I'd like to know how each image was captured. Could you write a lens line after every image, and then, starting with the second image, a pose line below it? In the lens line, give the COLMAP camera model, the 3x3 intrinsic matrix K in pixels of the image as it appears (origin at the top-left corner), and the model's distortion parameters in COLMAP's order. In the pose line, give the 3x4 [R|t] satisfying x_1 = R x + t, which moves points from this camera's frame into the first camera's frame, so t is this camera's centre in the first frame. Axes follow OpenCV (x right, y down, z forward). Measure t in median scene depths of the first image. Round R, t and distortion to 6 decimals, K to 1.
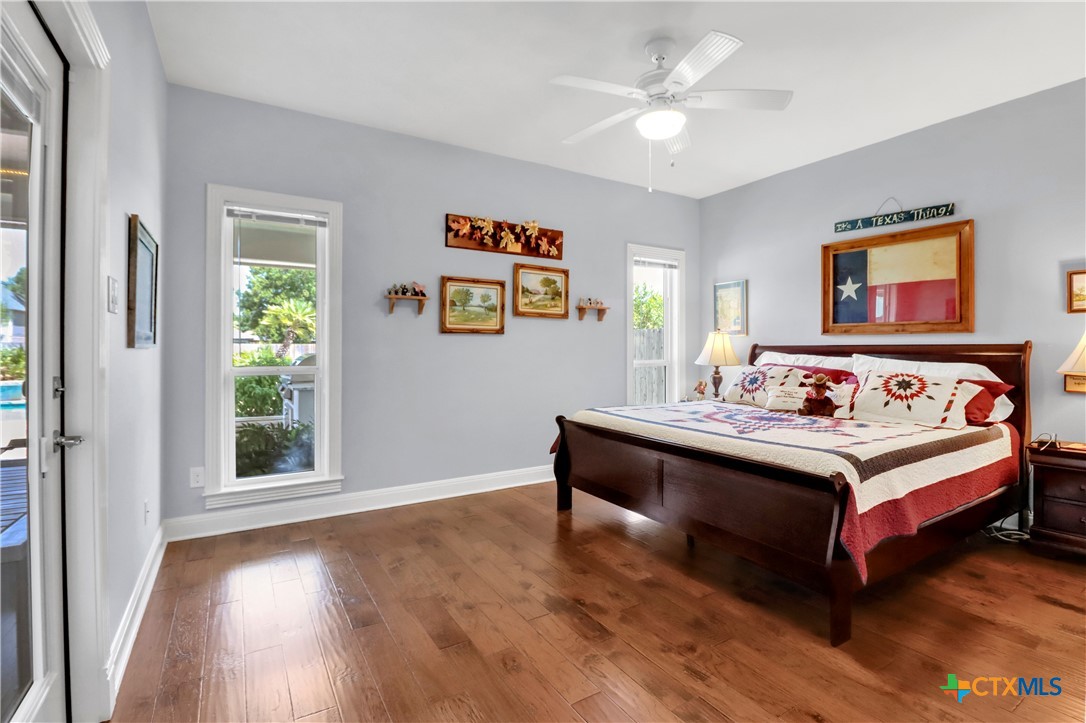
lens RADIAL K [[523.4, 0, 542.5], [0, 523.4, 355.4], [0, 0, 1]] dist [-0.002264, -0.000036]
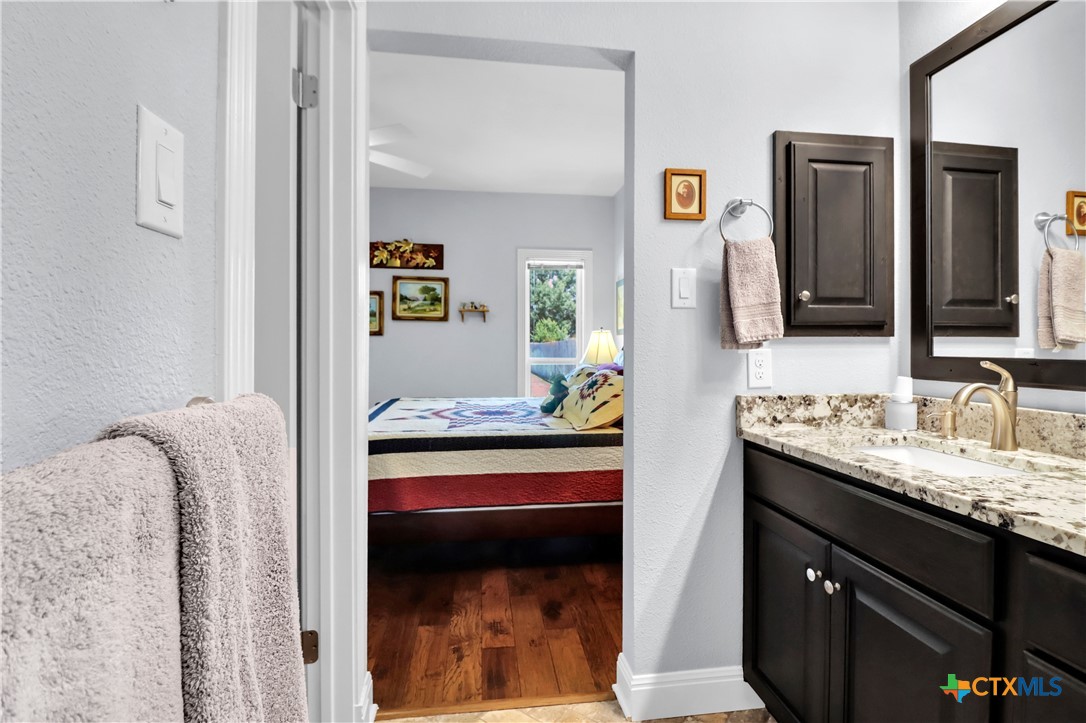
lens RADIAL K [[523.4, 0, 538.0], [0, 523.4, 352.0], [0, 0, 1]] dist [-0.002264, -0.000036]
pose [[0.912993, 0.002584, -0.407966, 0.712622], [-0.004753, 0.999979, -0.004303, 0.000929], [0.407947, 0.005868, 0.912987, 0.048958]]
